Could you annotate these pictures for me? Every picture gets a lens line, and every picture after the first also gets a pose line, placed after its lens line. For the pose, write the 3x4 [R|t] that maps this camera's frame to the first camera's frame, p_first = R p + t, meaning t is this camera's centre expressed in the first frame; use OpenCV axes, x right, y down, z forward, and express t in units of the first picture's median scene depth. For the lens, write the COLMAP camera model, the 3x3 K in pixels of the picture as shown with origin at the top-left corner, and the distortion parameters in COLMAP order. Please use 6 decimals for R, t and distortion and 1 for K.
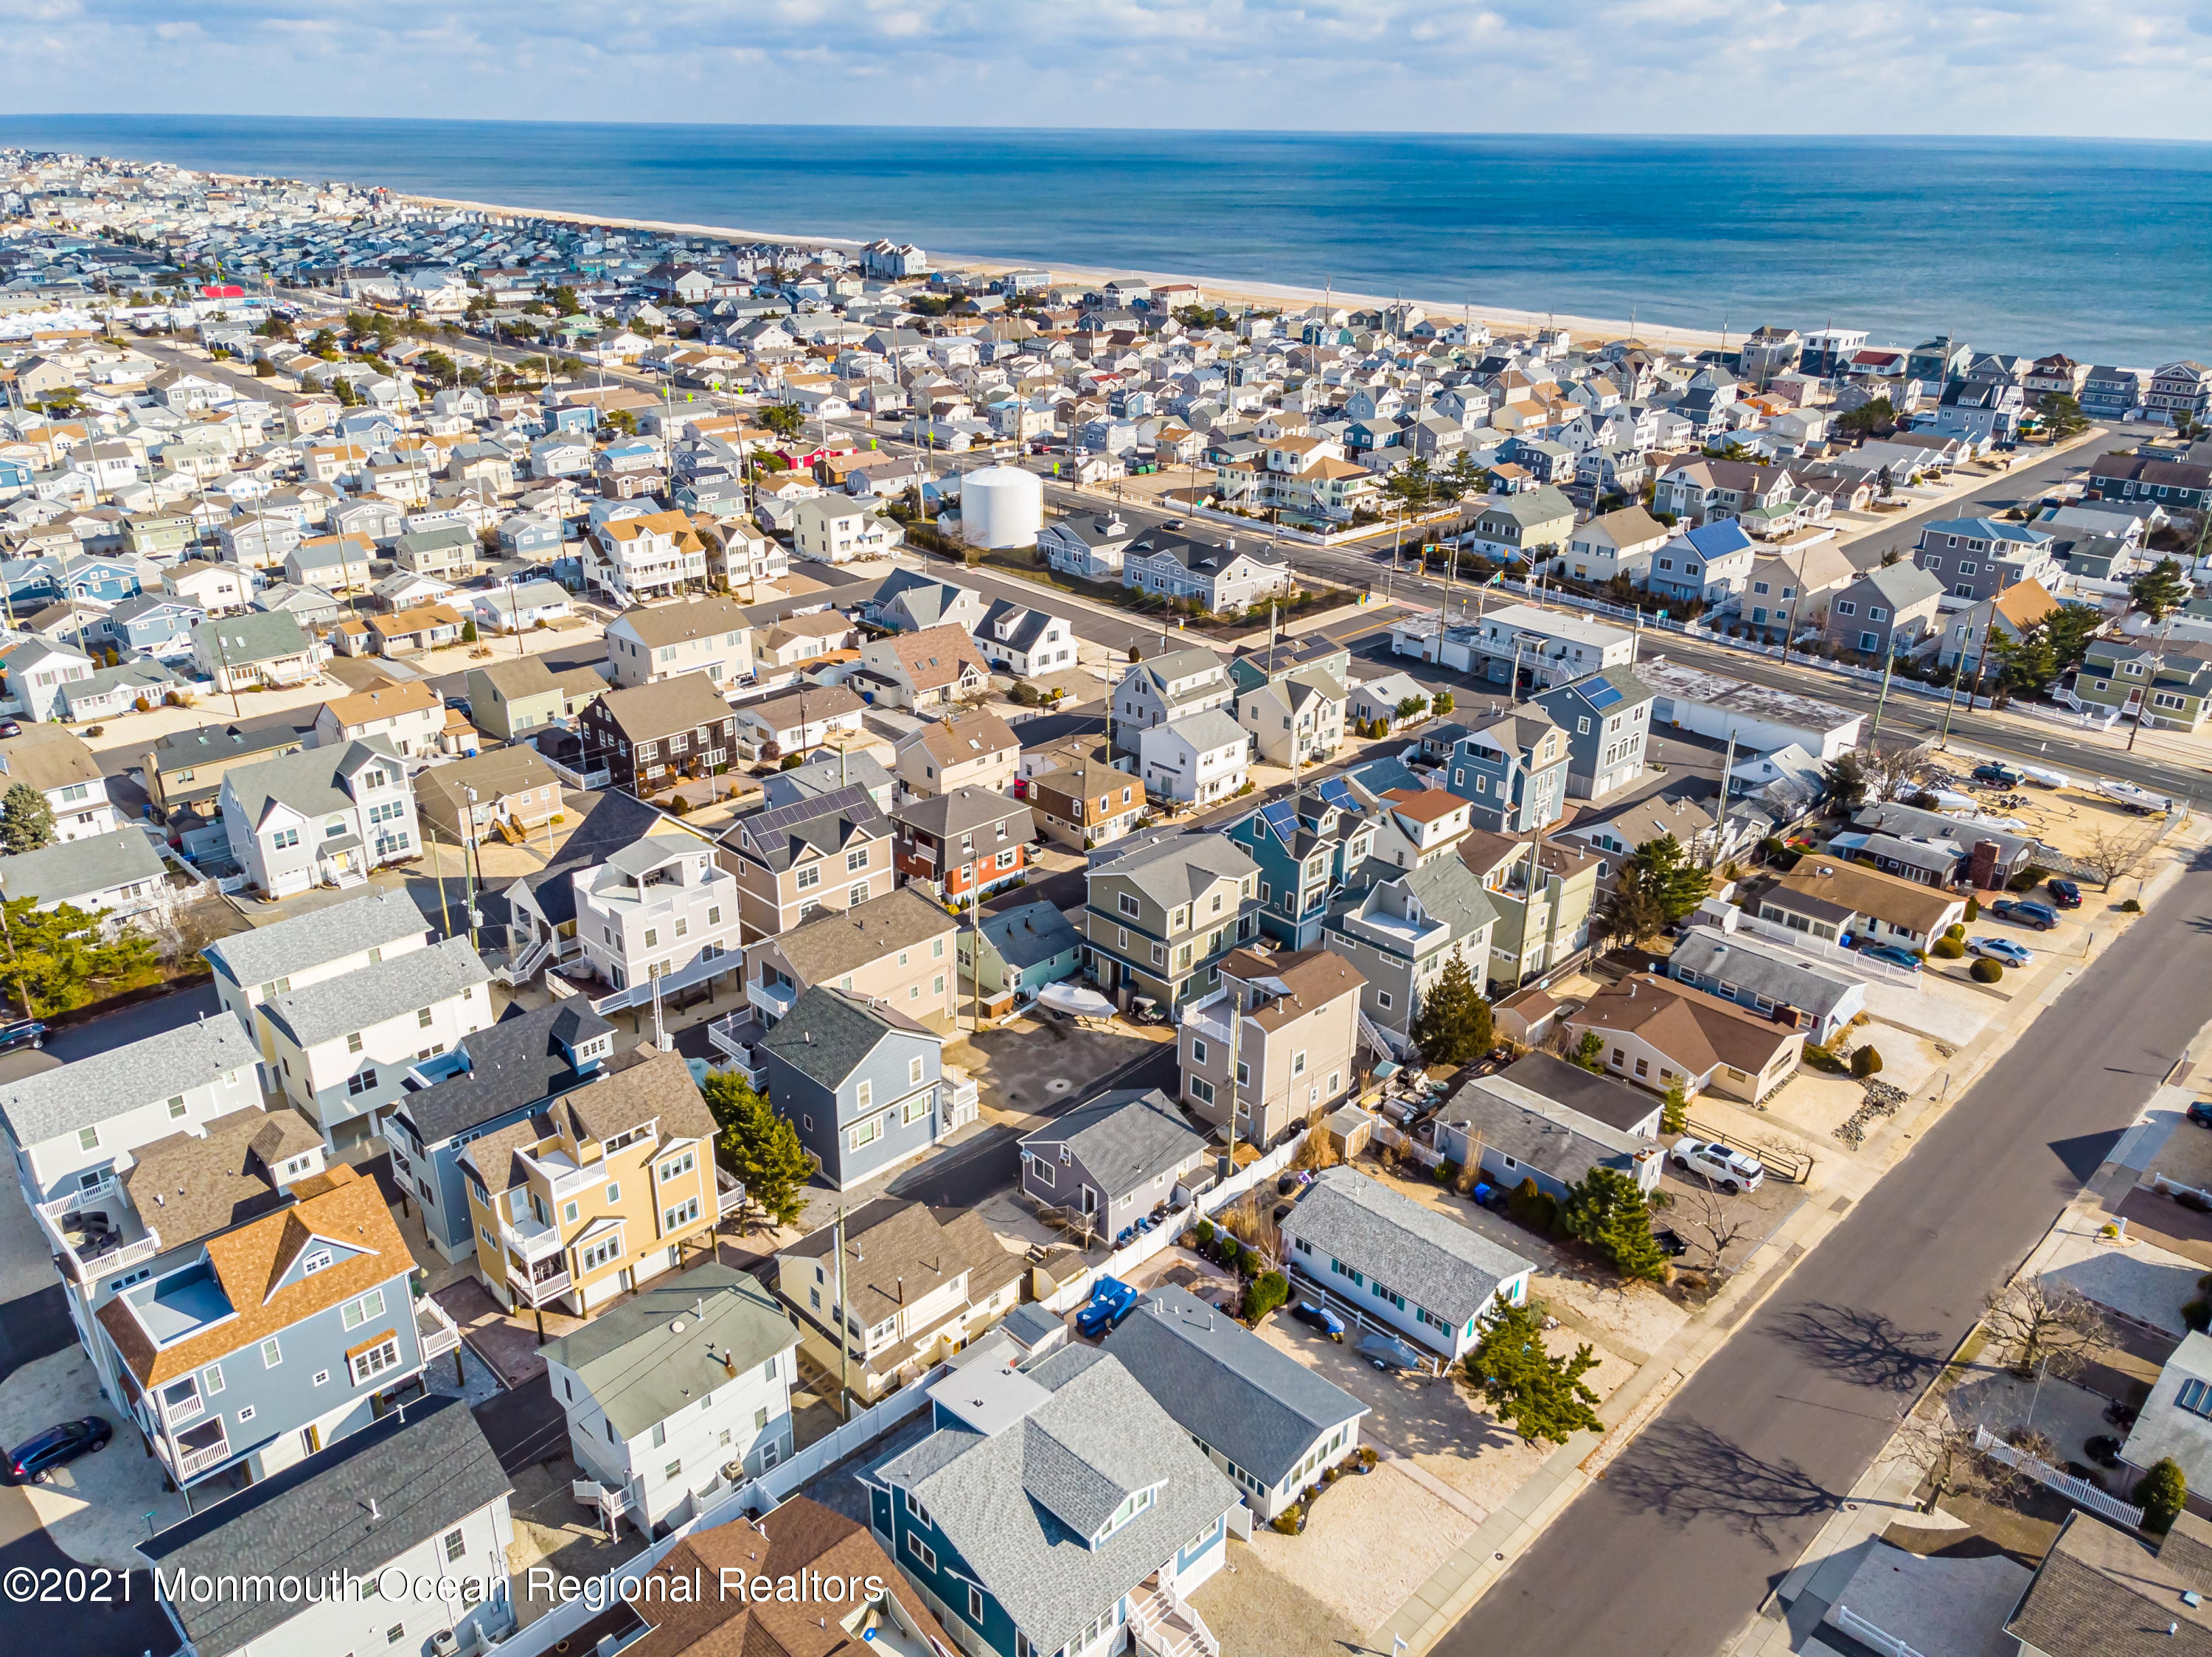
lens RADIAL K [[1633.5, 0, 1106.0], [0, 1633.5, 828.5], [0, 0, 1]] dist [0.003306, 0.028801]
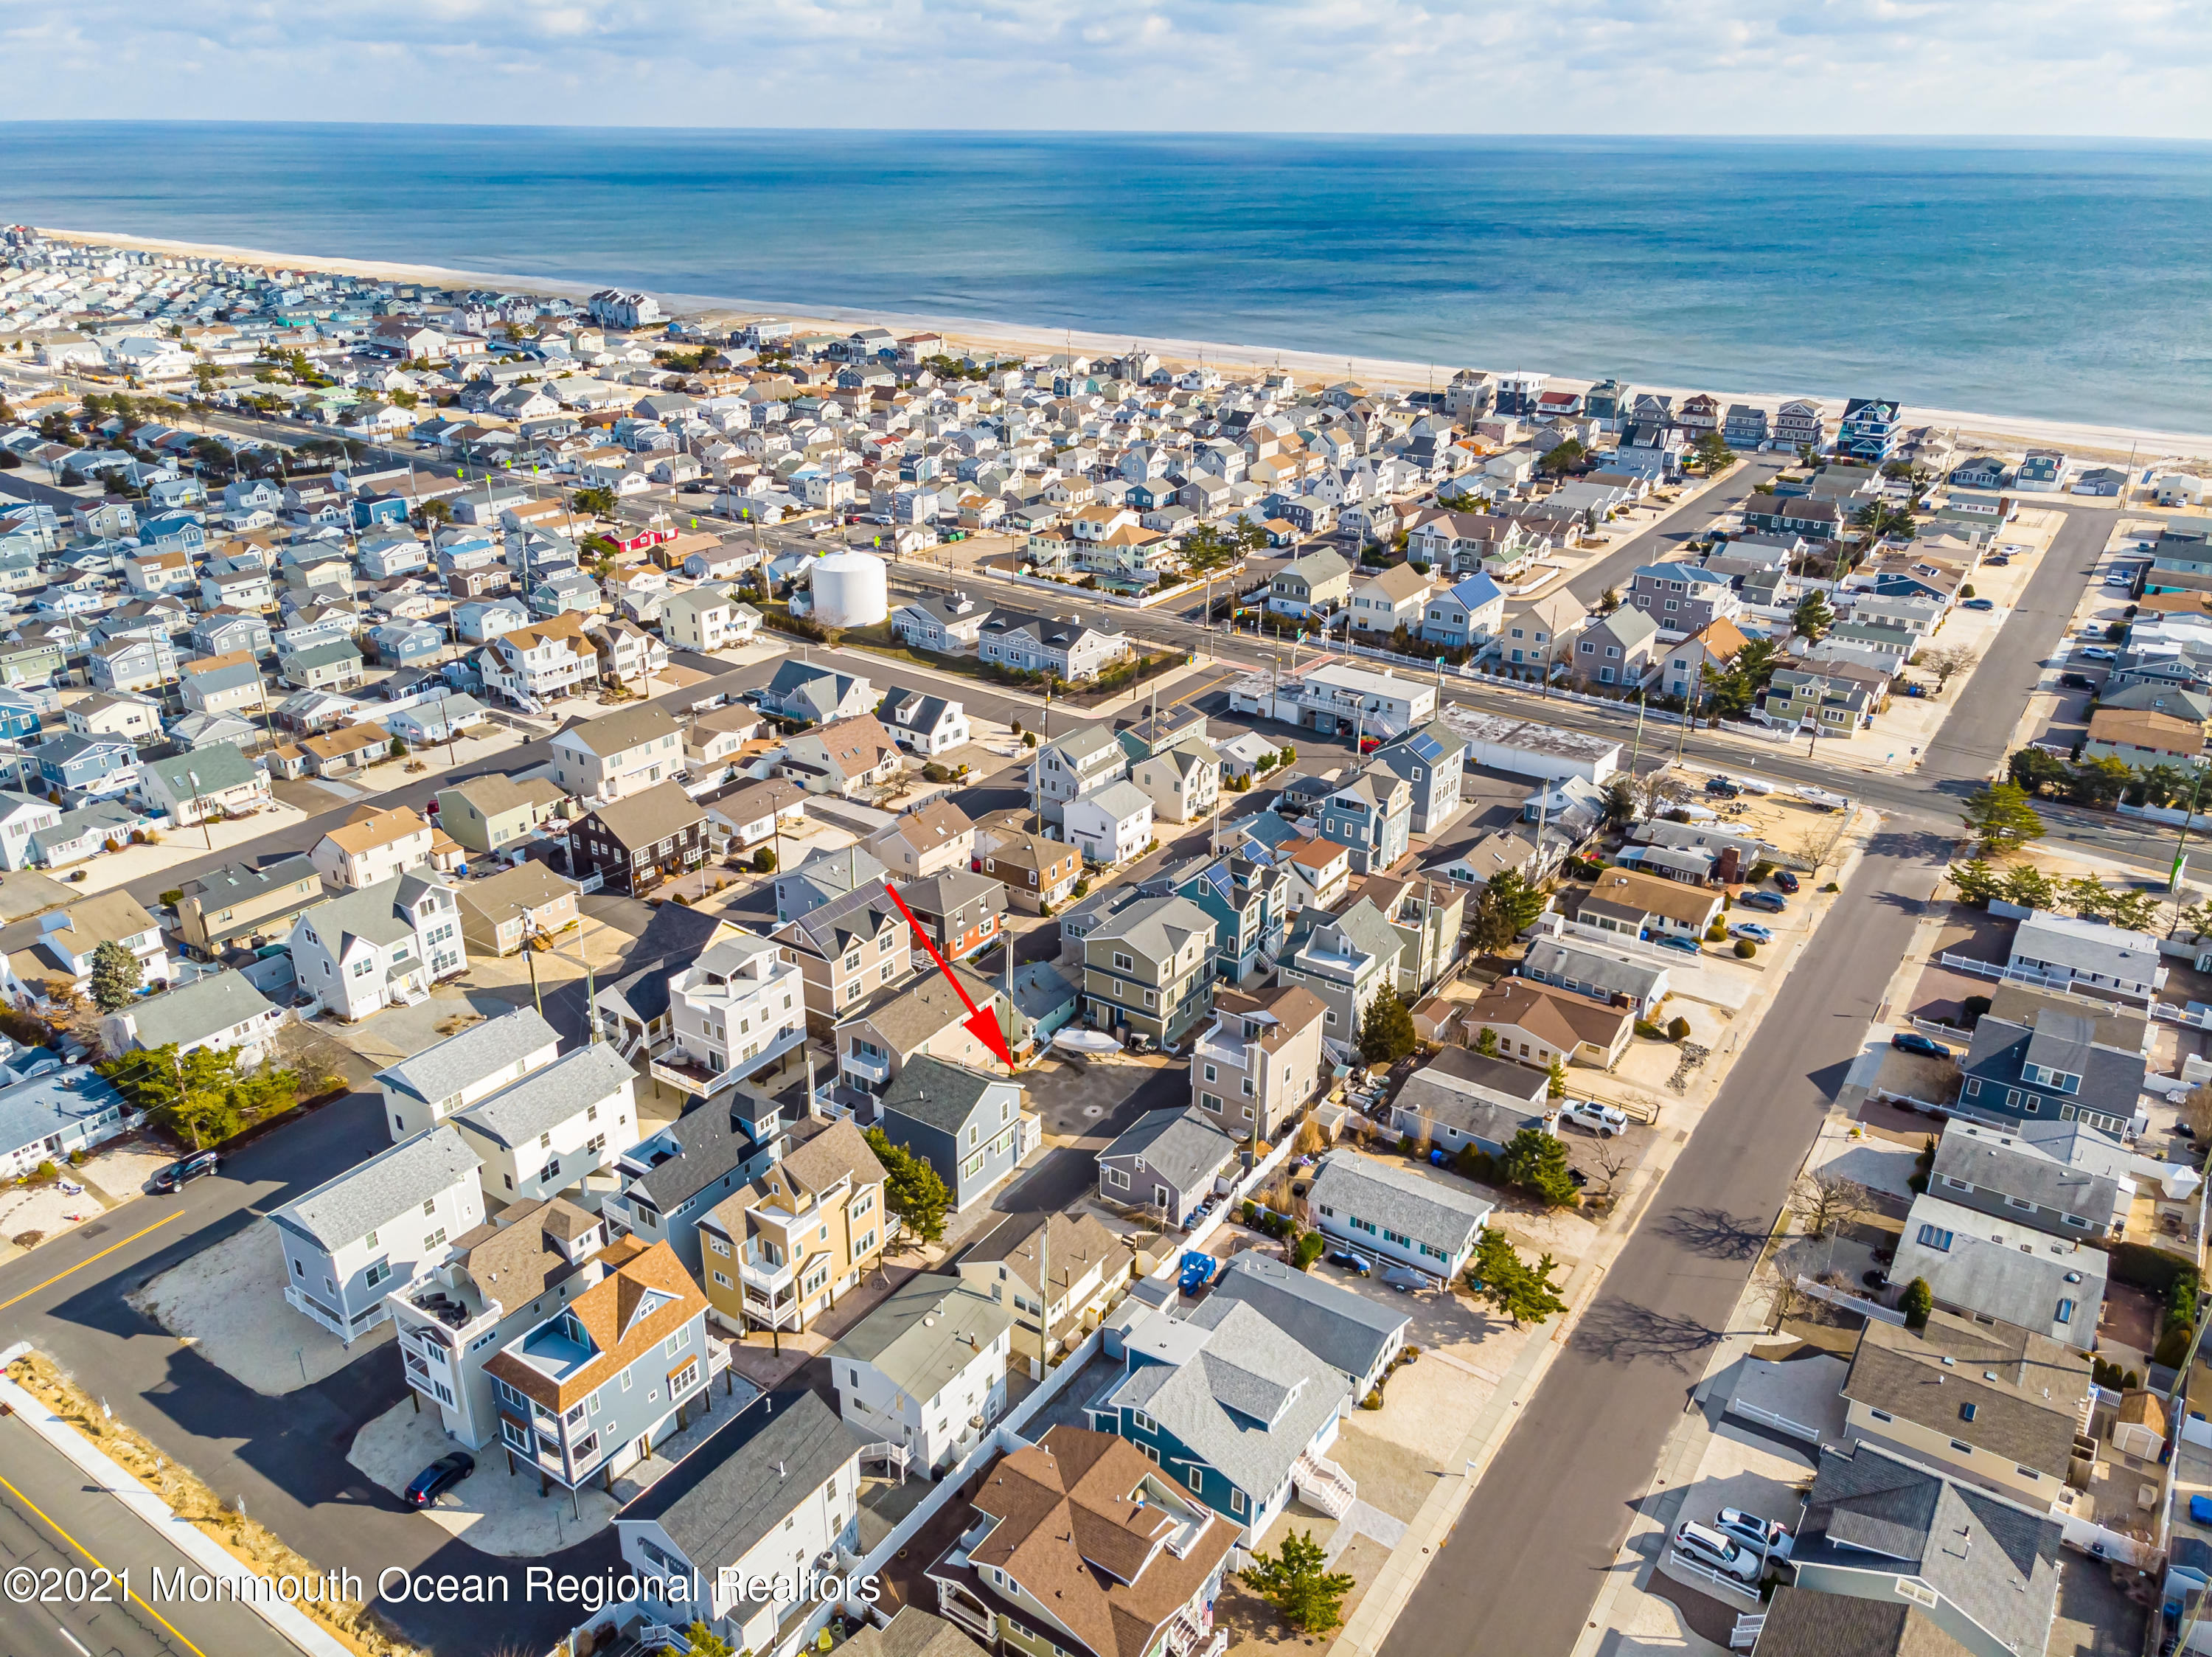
lens RADIAL K [[1633.5, 0, 1106.0], [0, 1633.5, 828.5], [0, 0, 1]] dist [0.003306, 0.028801]
pose [[0.981740, -0.078363, 0.173335, -0.172122], [0.078281, 0.996904, 0.007320, -0.053990], [-0.173372, 0.006382, 0.984836, -0.193522]]
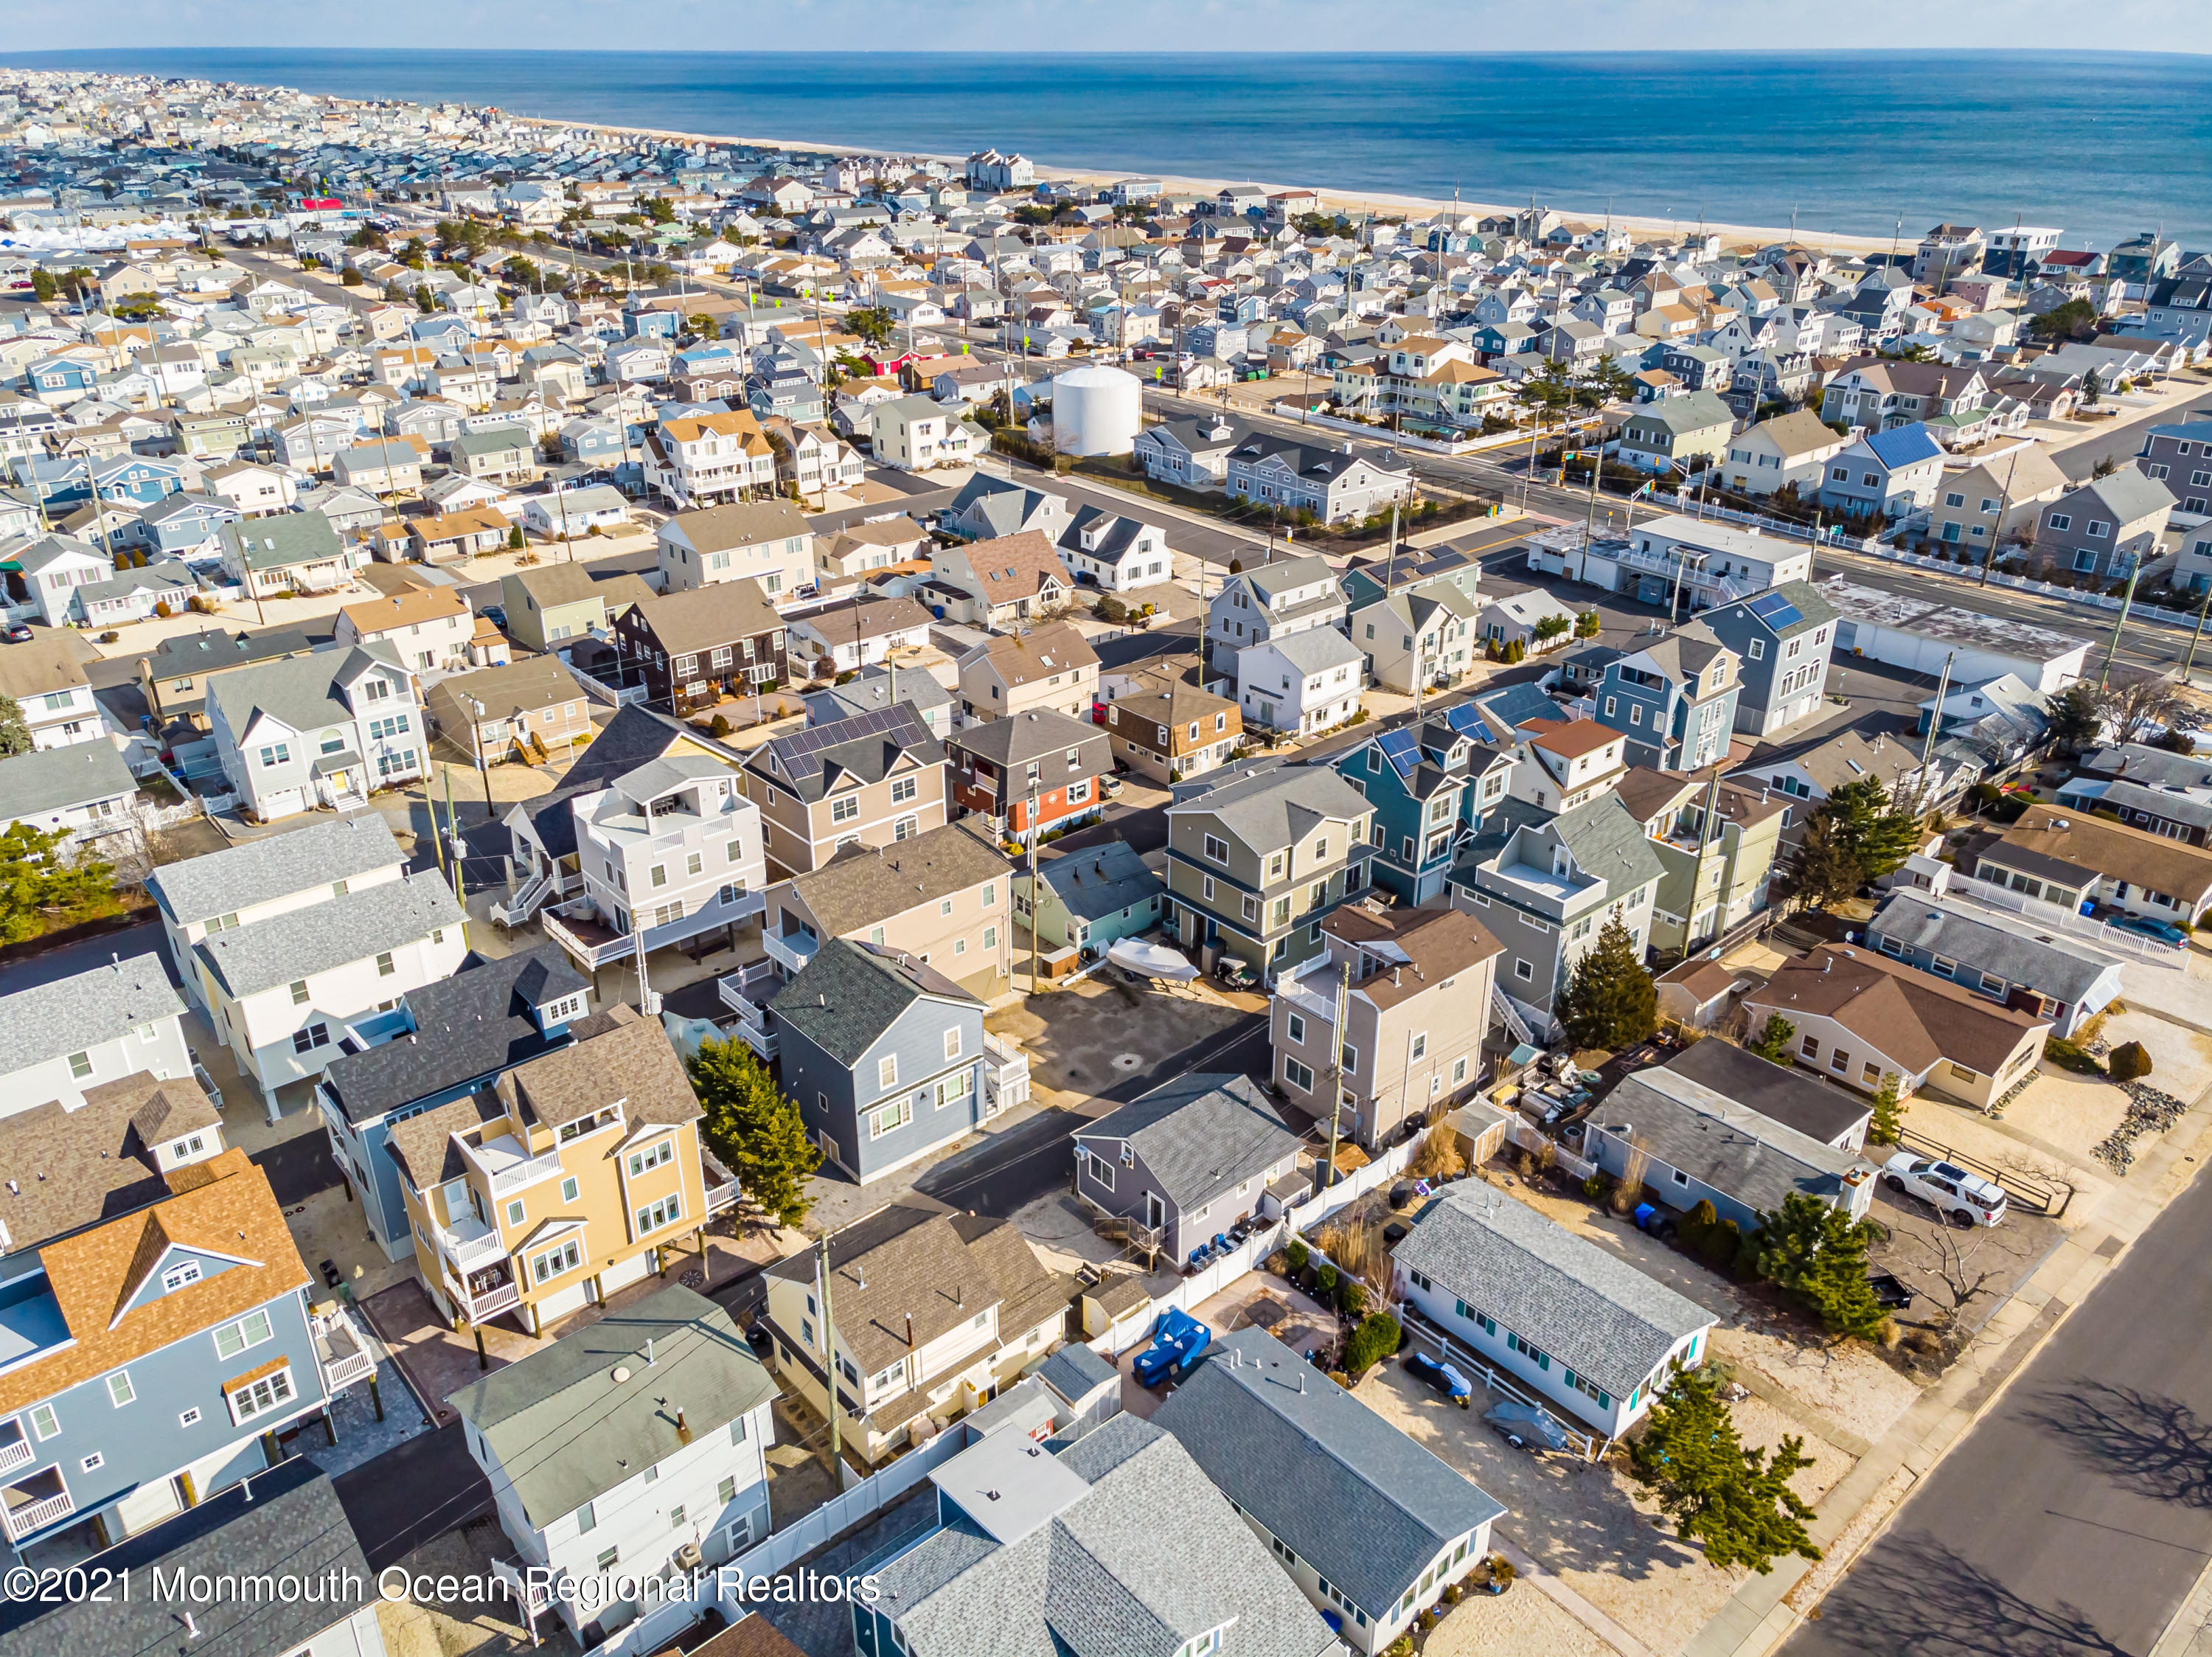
lens RADIAL K [[1633.5, 0, 1106.0], [0, 1633.5, 828.5], [0, 0, 1]] dist [0.003306, 0.028801]
pose [[0.997732, 0.019527, -0.064412, 0.009175], [-0.017054, 0.999104, 0.038723, 0.003949], [0.065110, -0.037537, 0.997172, 0.128624]]
